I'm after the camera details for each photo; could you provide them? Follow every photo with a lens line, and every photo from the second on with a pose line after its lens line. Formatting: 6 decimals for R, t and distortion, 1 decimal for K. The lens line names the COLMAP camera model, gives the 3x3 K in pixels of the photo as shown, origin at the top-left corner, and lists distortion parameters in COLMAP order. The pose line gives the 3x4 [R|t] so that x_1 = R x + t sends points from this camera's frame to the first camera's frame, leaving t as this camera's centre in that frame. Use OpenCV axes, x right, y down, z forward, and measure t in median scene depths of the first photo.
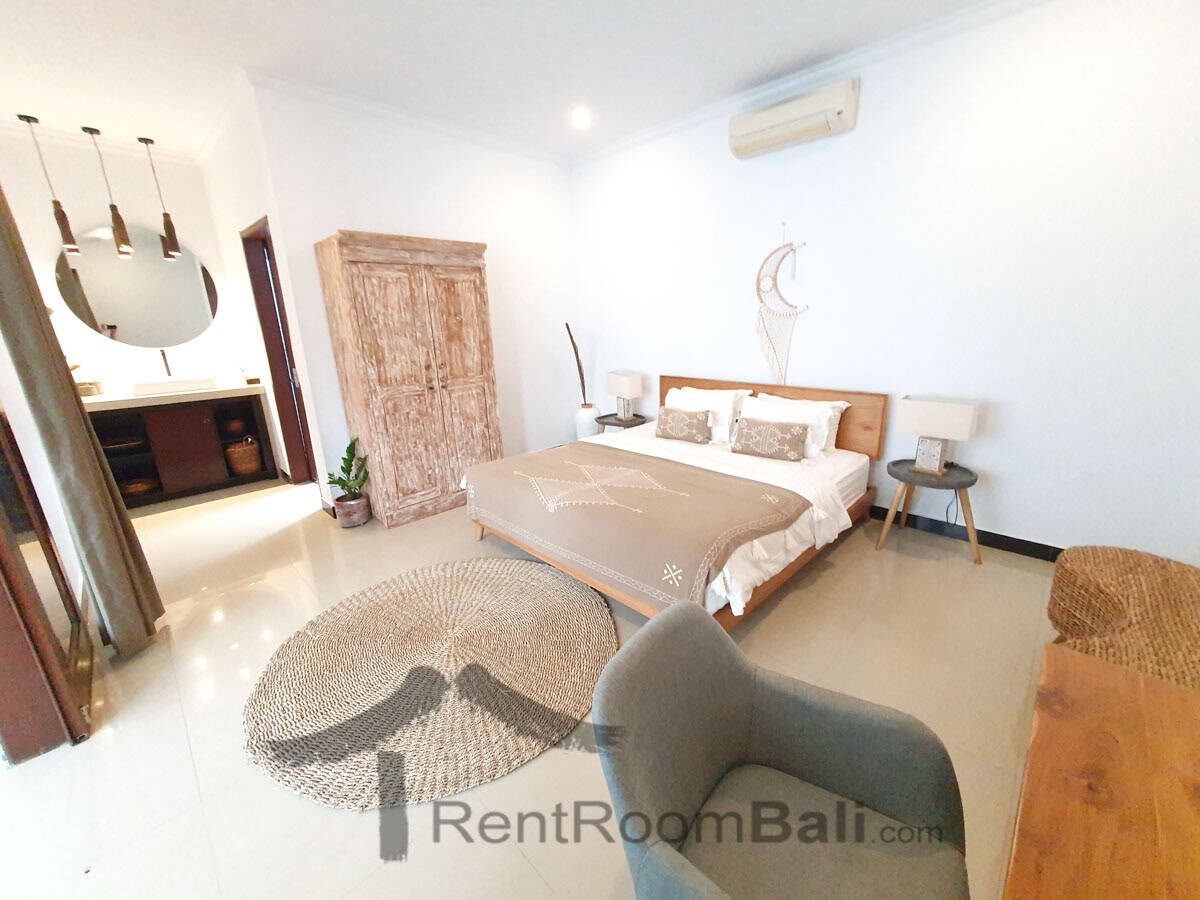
lens RADIAL K [[472.9, 0, 608.6], [0, 472.9, 452.2], [0, 0, 1]] dist [0.011815, -0.000233]
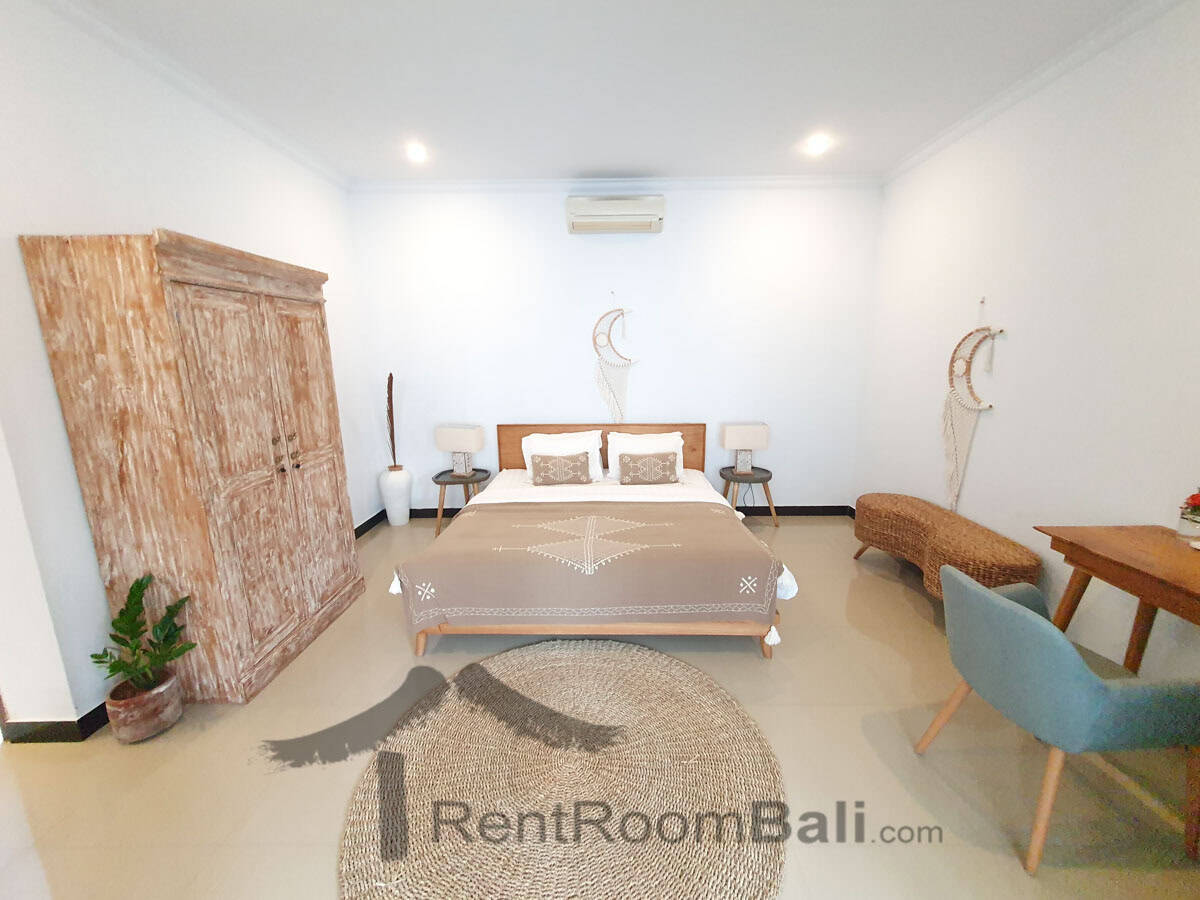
lens RADIAL K [[472.9, 0, 610.6], [0, 472.9, 450.0], [0, 0, 1]] dist [0.011815, -0.000233]
pose [[0.719251, -0.120468, 0.684227, -0.515362], [0.180850, 0.983364, -0.016972, -0.068421], [-0.670799, 0.135950, 0.729072, 0.183196]]
